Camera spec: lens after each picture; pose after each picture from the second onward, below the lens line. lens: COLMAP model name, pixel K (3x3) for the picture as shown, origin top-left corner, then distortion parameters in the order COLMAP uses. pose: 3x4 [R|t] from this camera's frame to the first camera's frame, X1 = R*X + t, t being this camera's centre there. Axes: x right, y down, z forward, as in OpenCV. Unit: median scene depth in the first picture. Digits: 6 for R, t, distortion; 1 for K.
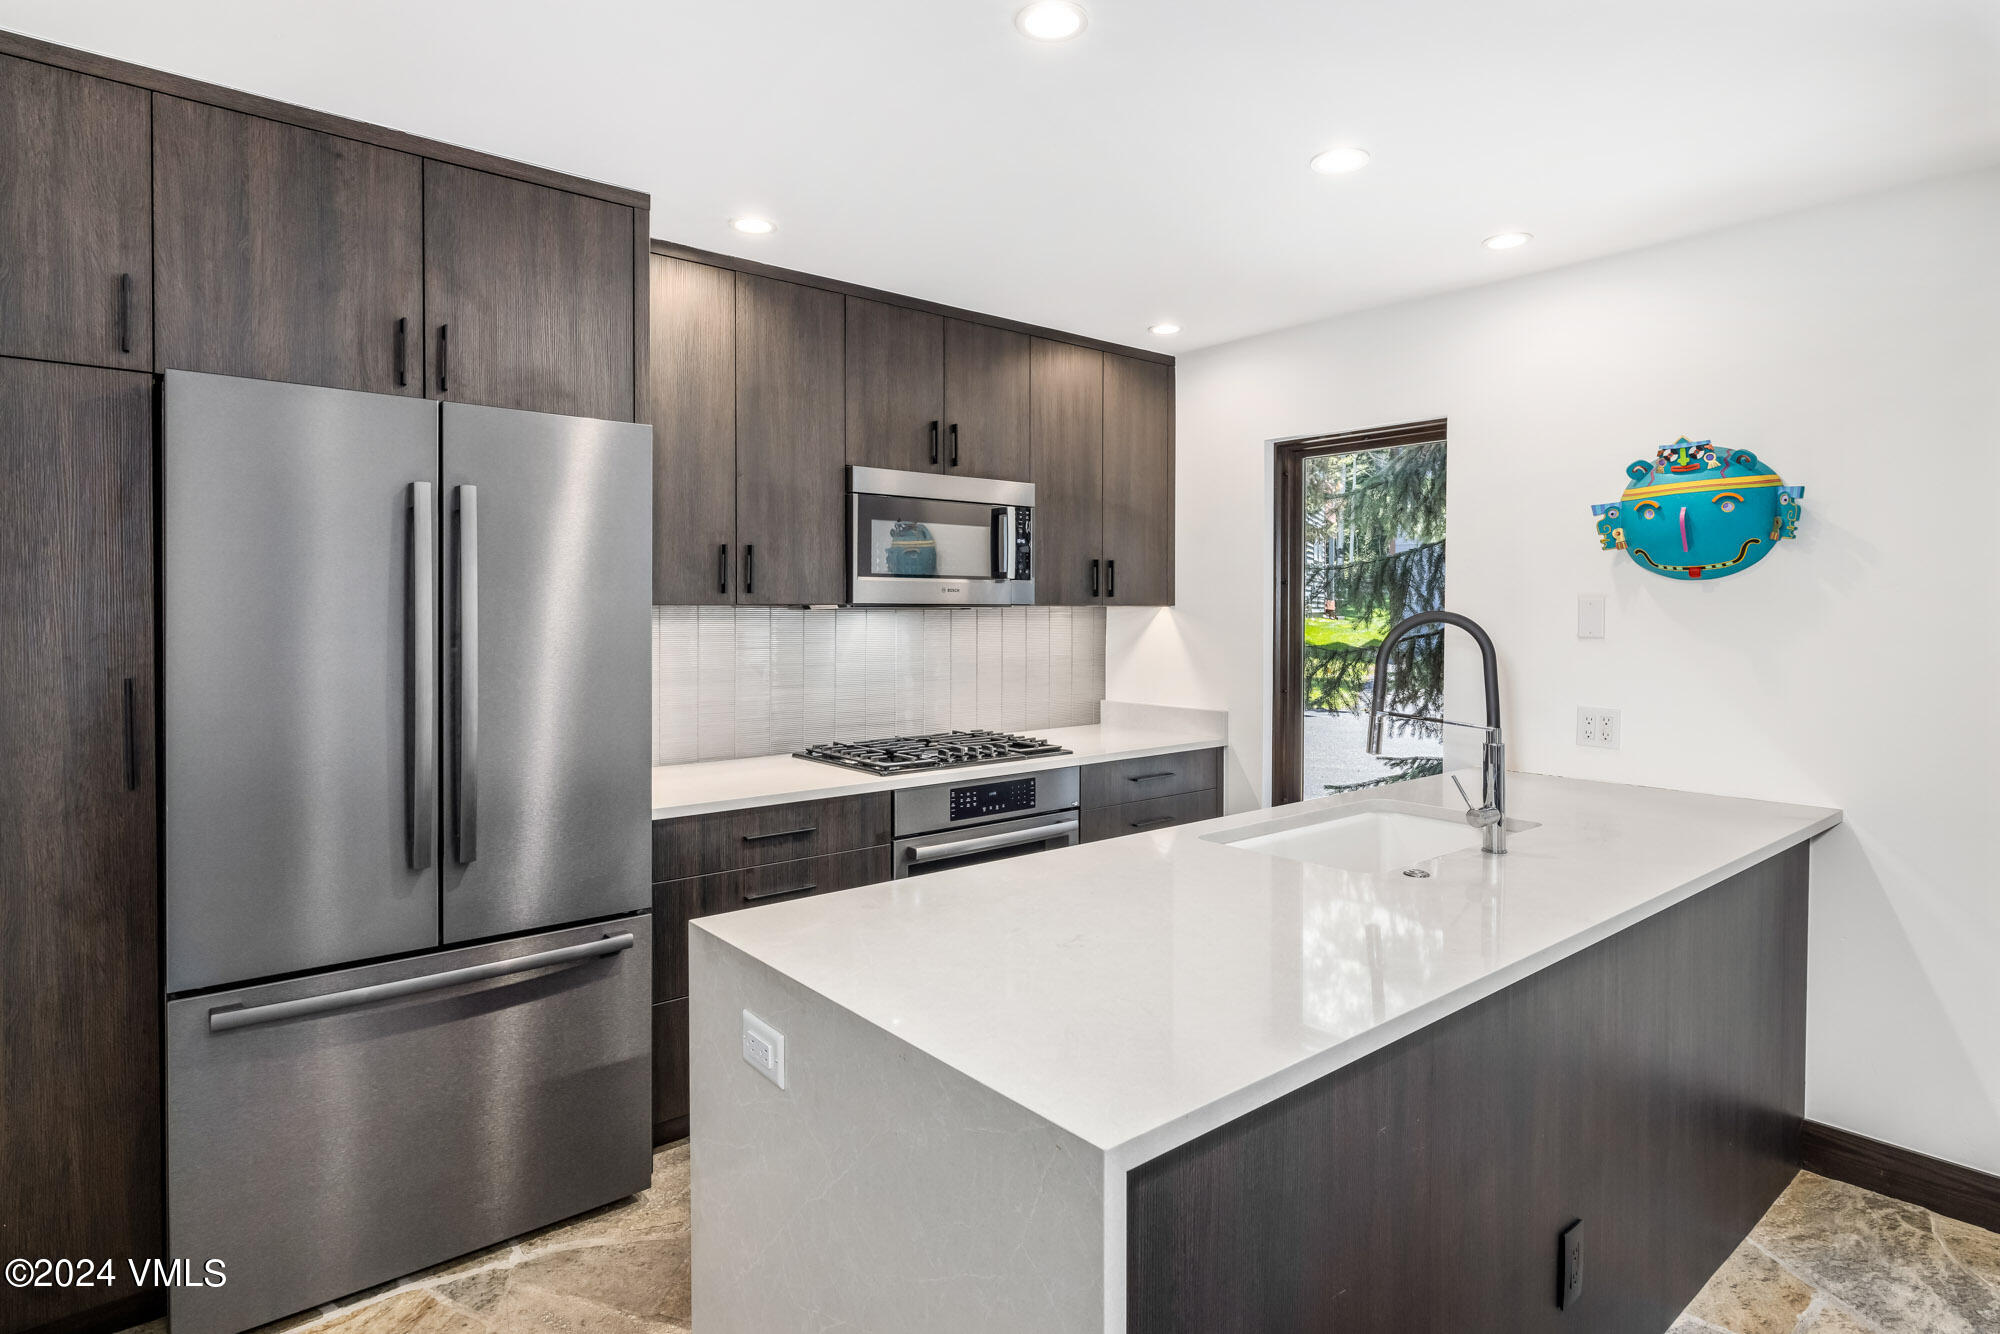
lens RADIAL K [[1054.2, 0, 976.2], [0, 1054.2, 622.5], [0, 0, 1]] dist [-0.003738, 0.000227]
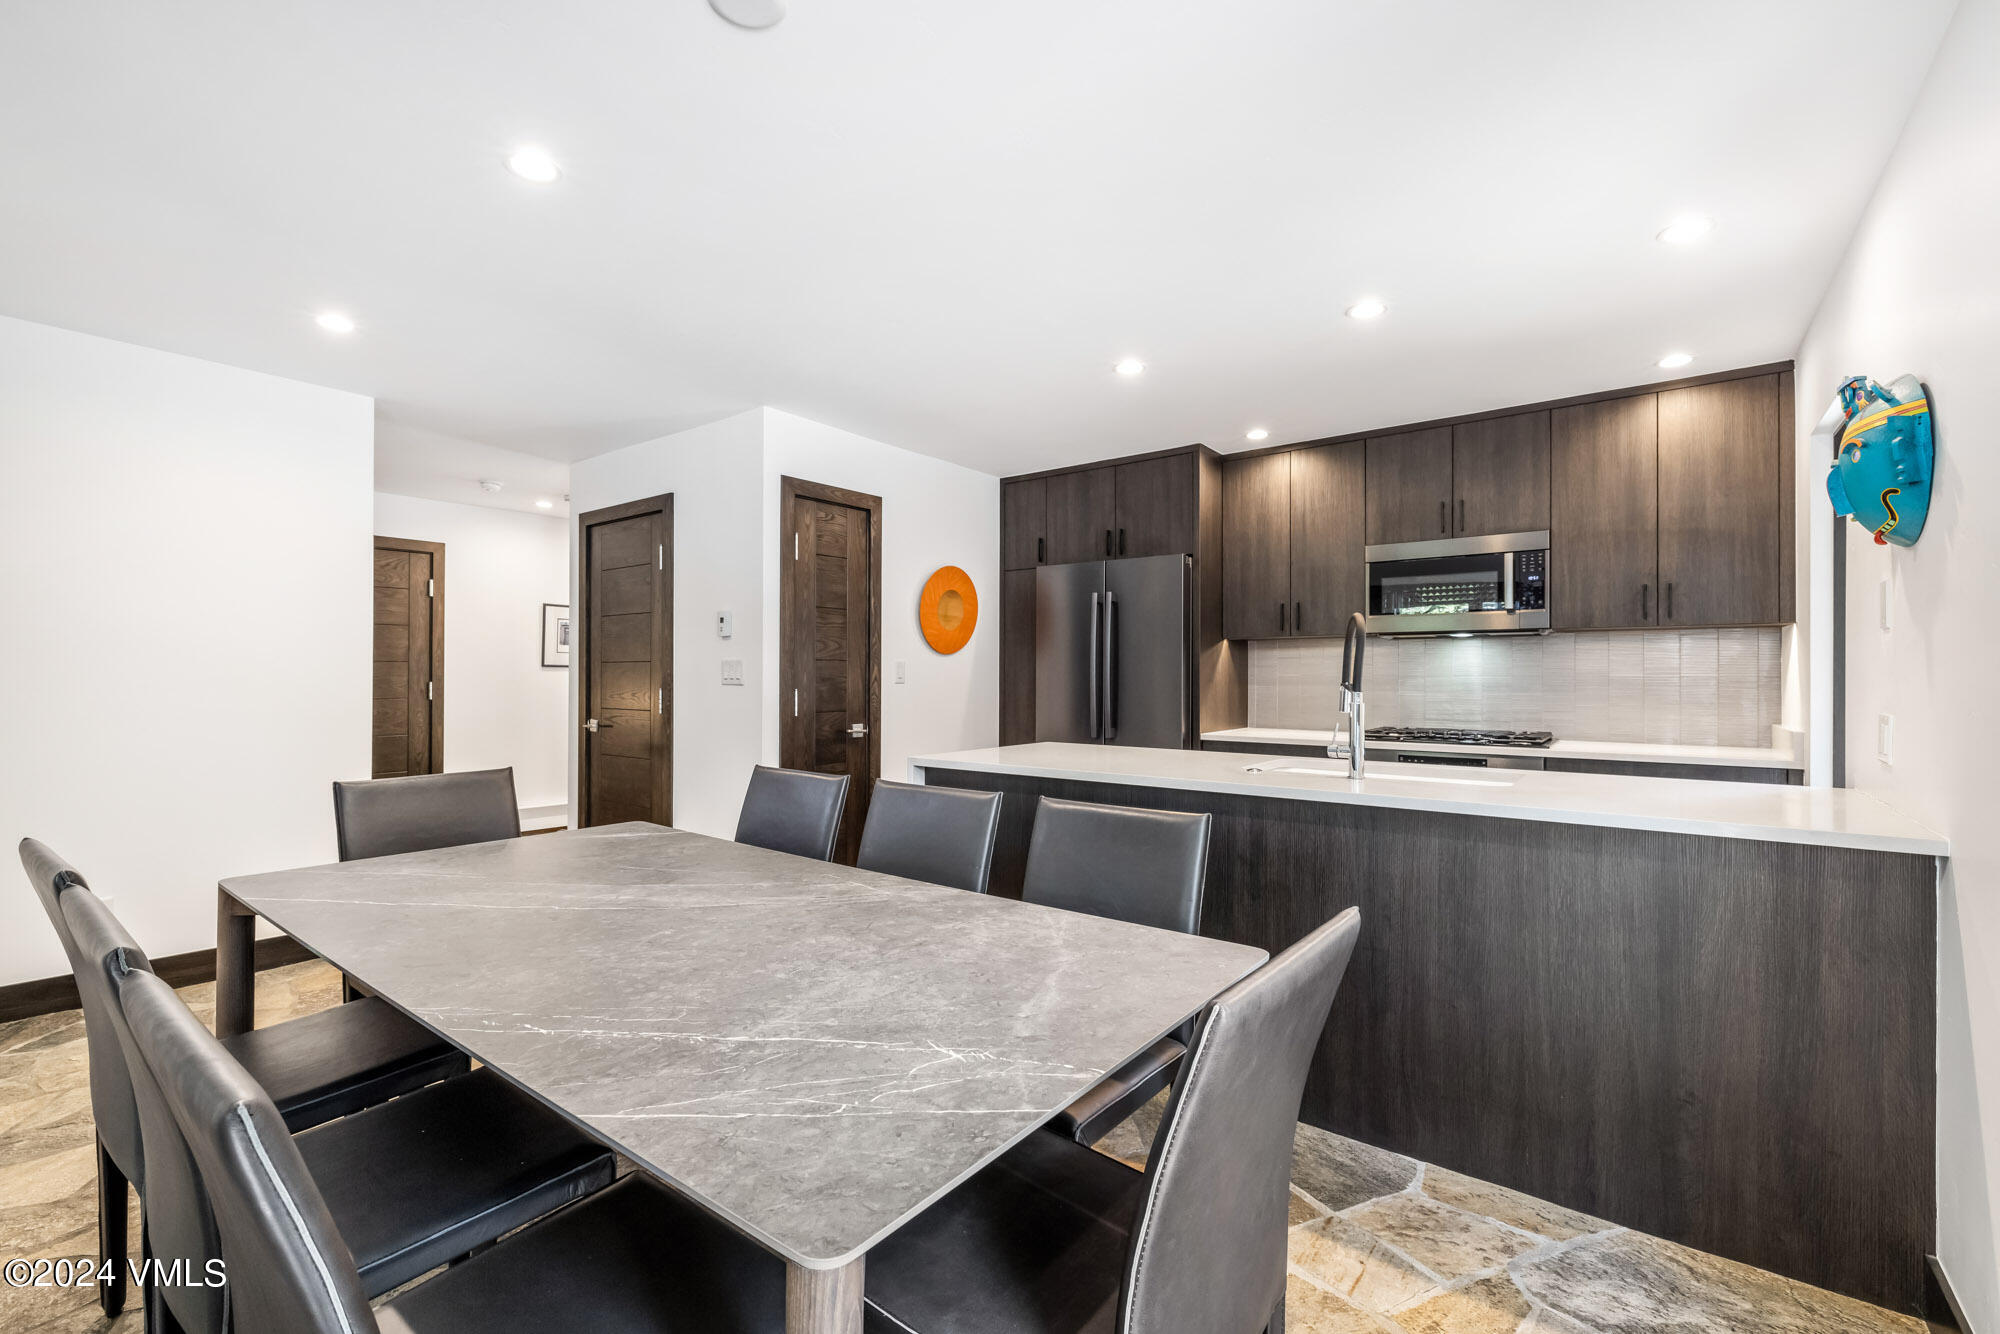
lens RADIAL K [[857.3, 0, 995.9], [0, 857.3, 668.8], [0, 0, 1]] dist [0.002360, -0.000100]
pose [[0.229549, -0.004757, -0.973285, 1.135043], [-0.011294, 0.999908, -0.007551, 0.058107], [0.973231, 0.012725, 0.229475, 0.186567]]
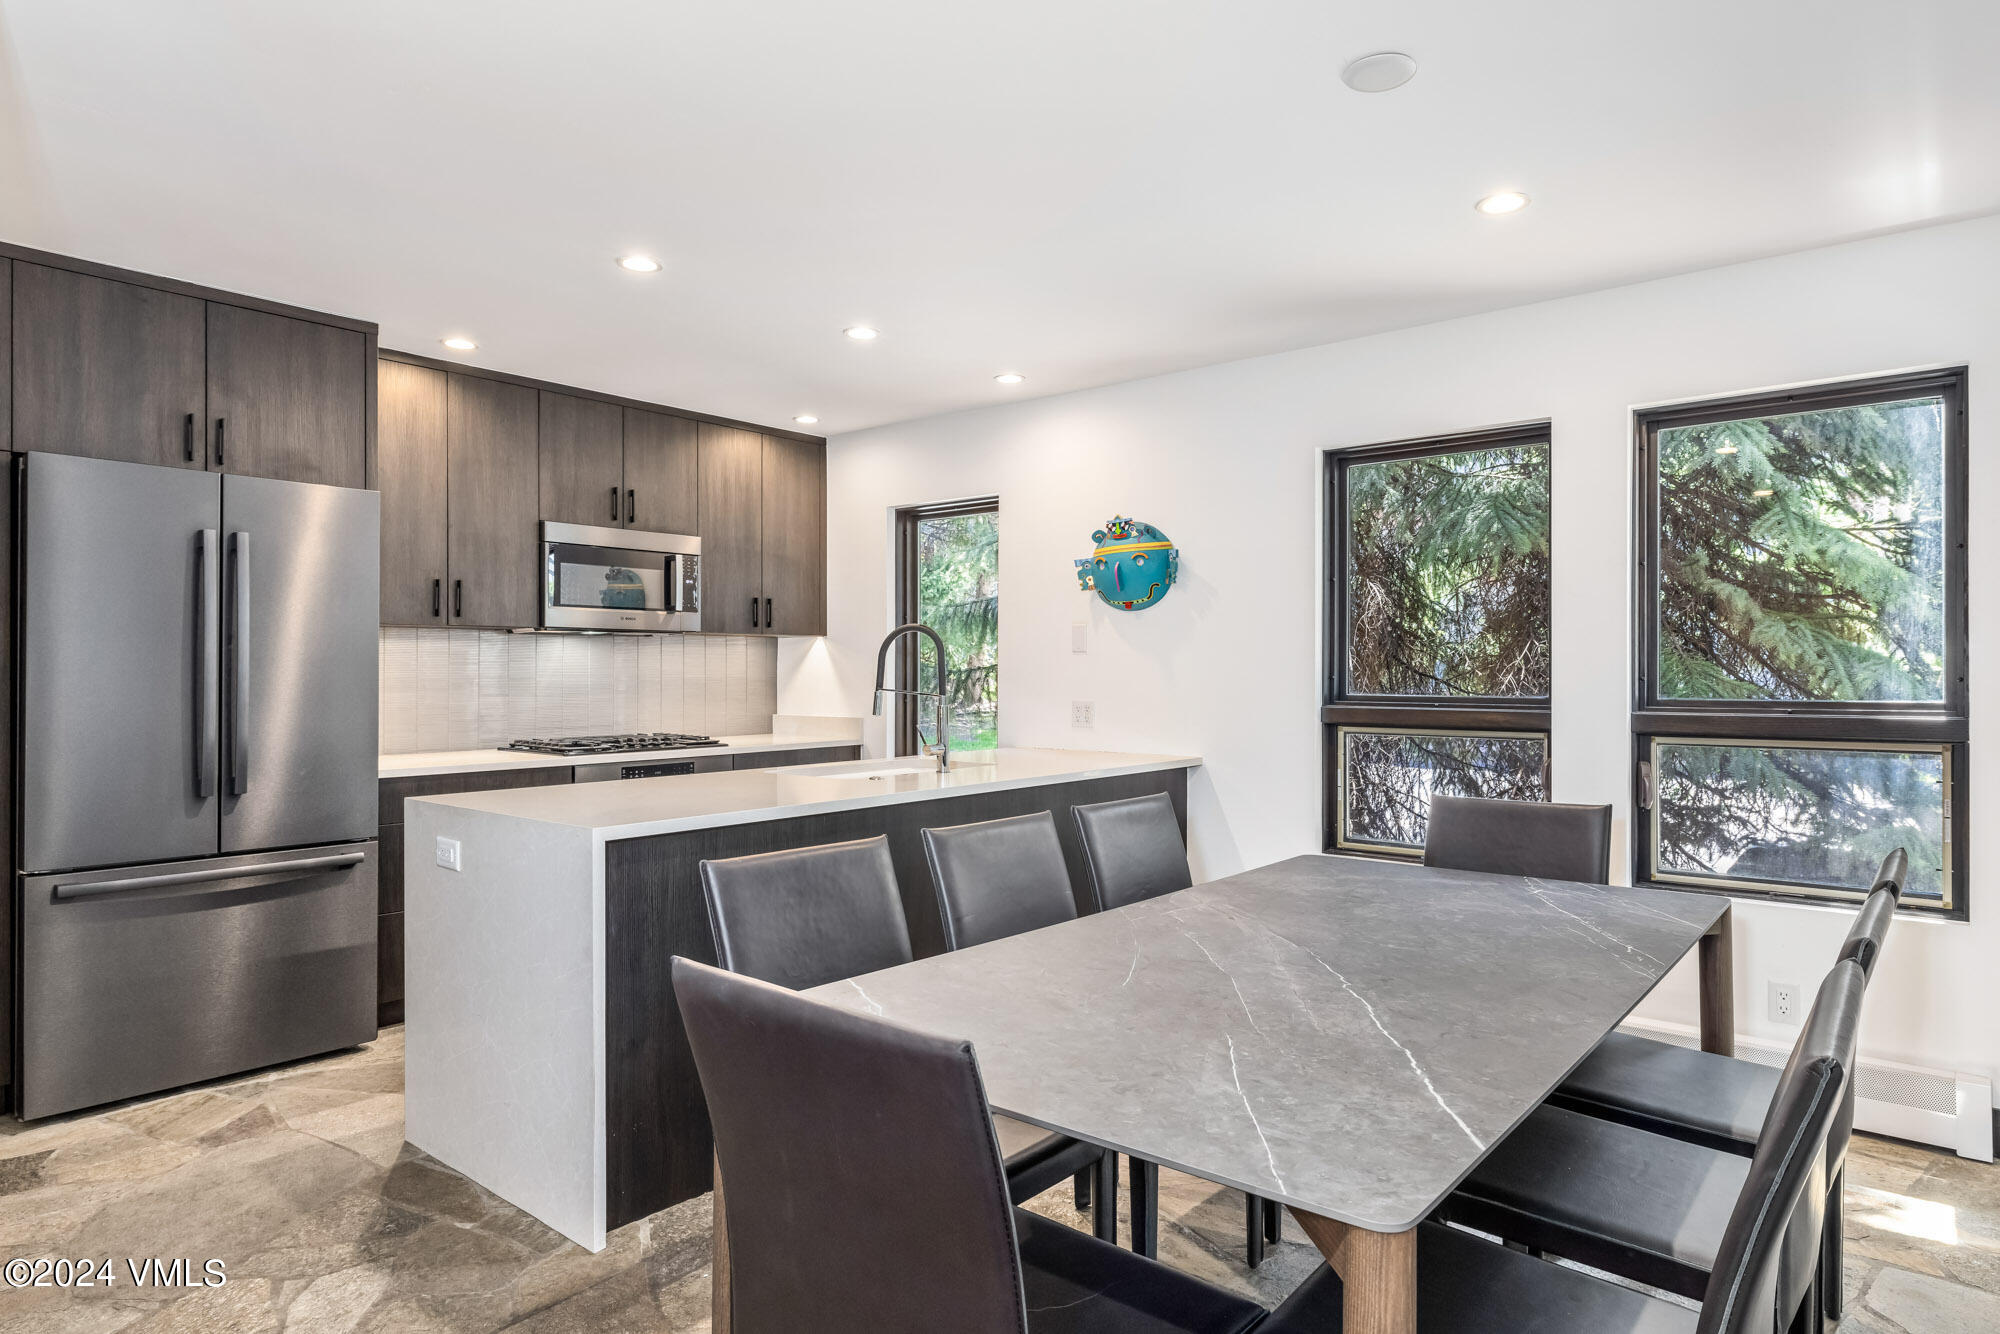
lens RADIAL K [[1146.2, 0, 977.8], [0, 1146.2, 666.4], [0, 0, 1]] dist [-0.000033, -0.002576]
pose [[0.982583, -0.001017, 0.185824, 0.163621], [0.004033, 0.999866, -0.015858, 0.062724], [-0.185783, 0.016331, 0.982455, -0.550132]]
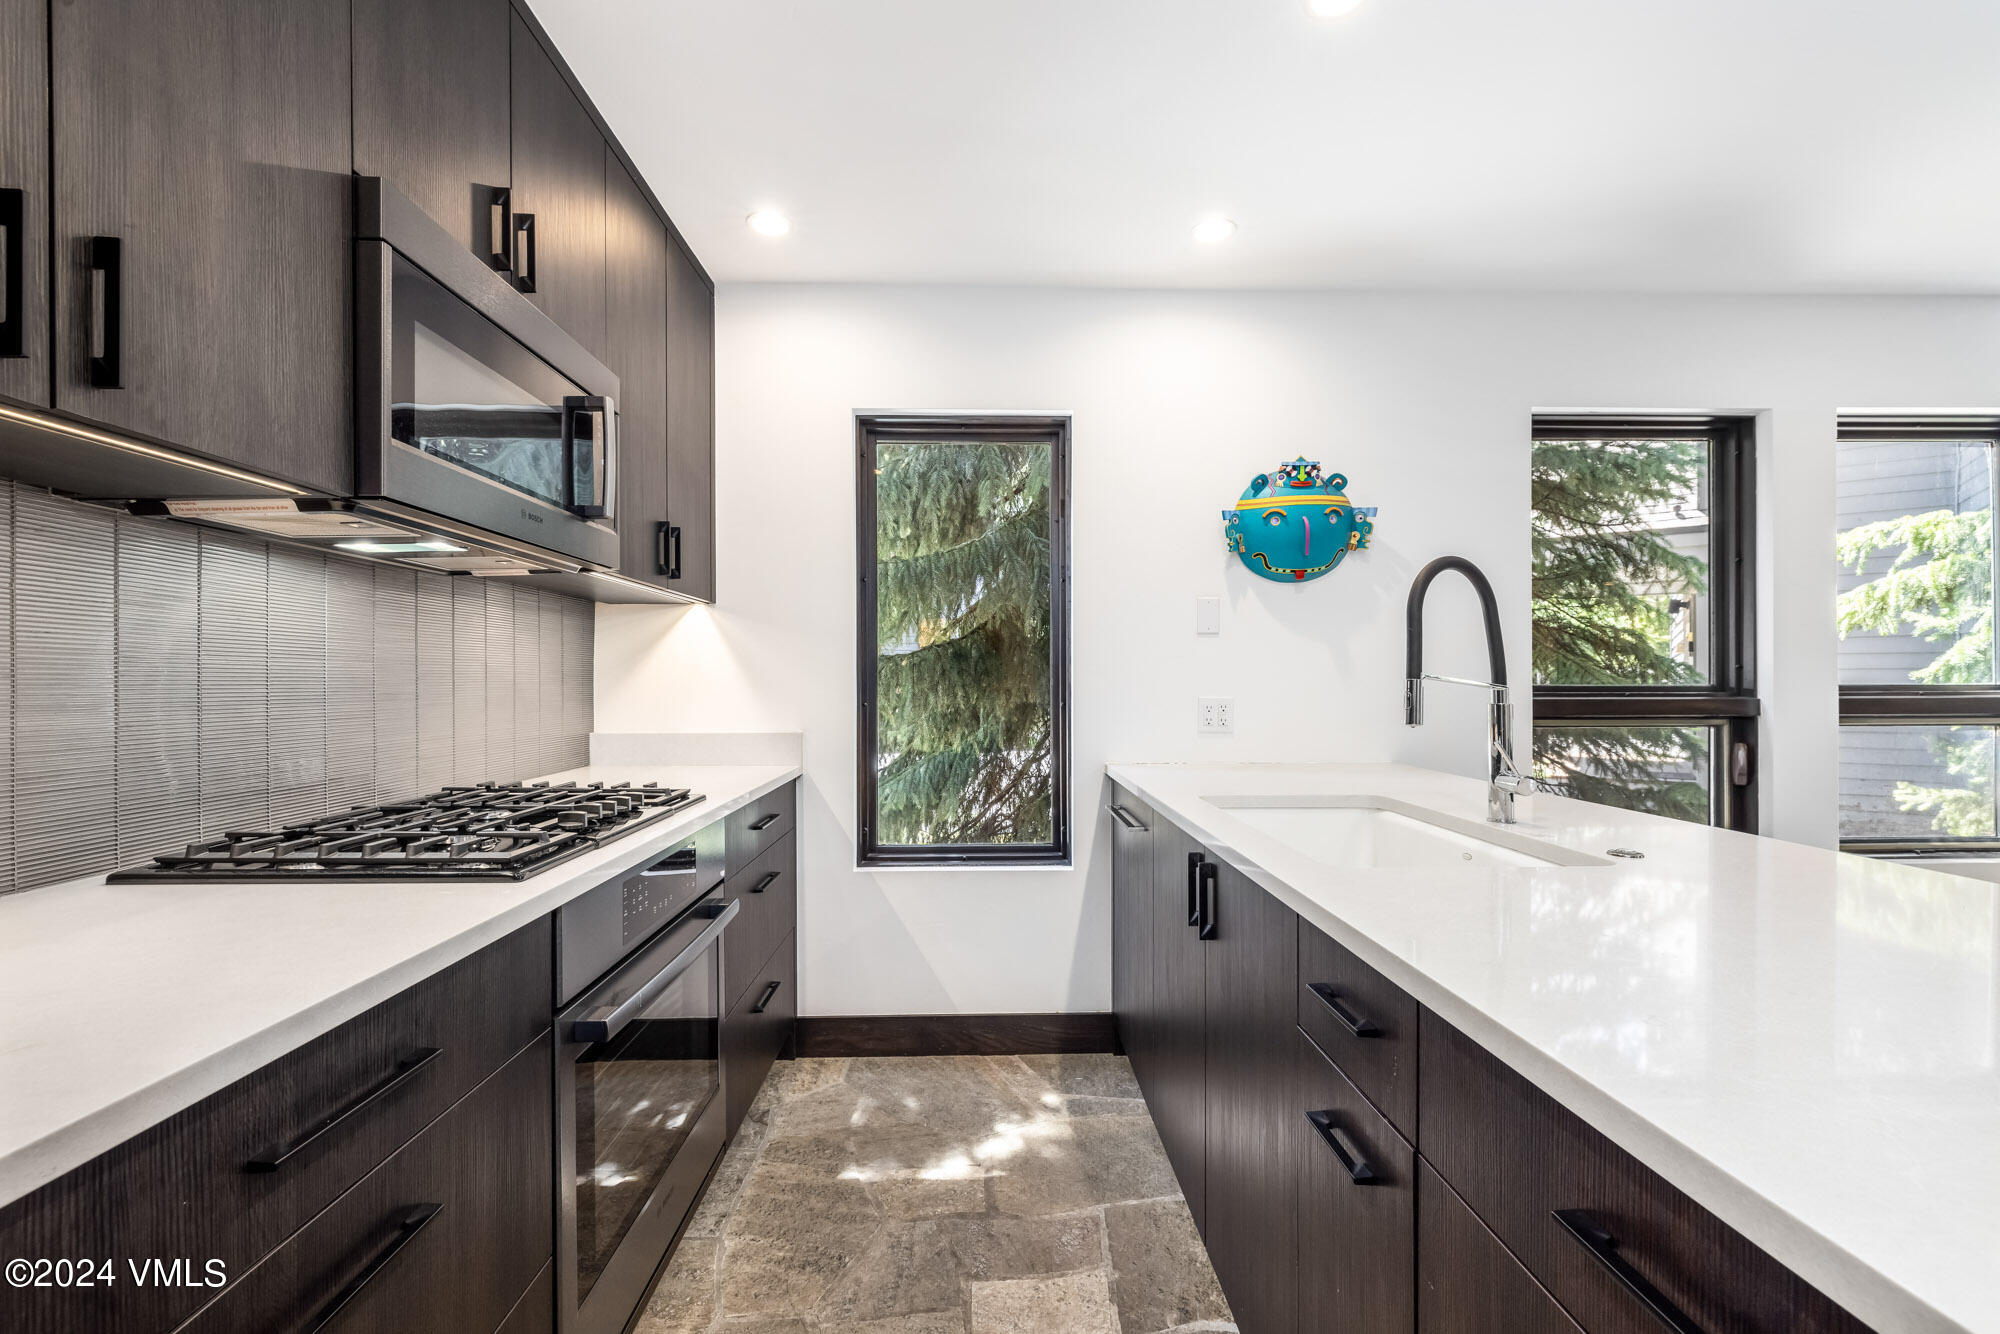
lens RADIAL K [[857.3, 0, 999.3], [0, 857.3, 683.9], [0, 0, 1]] dist [0.002360, -0.000100]
pose [[0.611665, -0.005431, 0.791098, -0.273089], [0.012709, 0.999915, -0.002962, 0.071008], [-0.791015, 0.011866, 0.611682, 0.662354]]
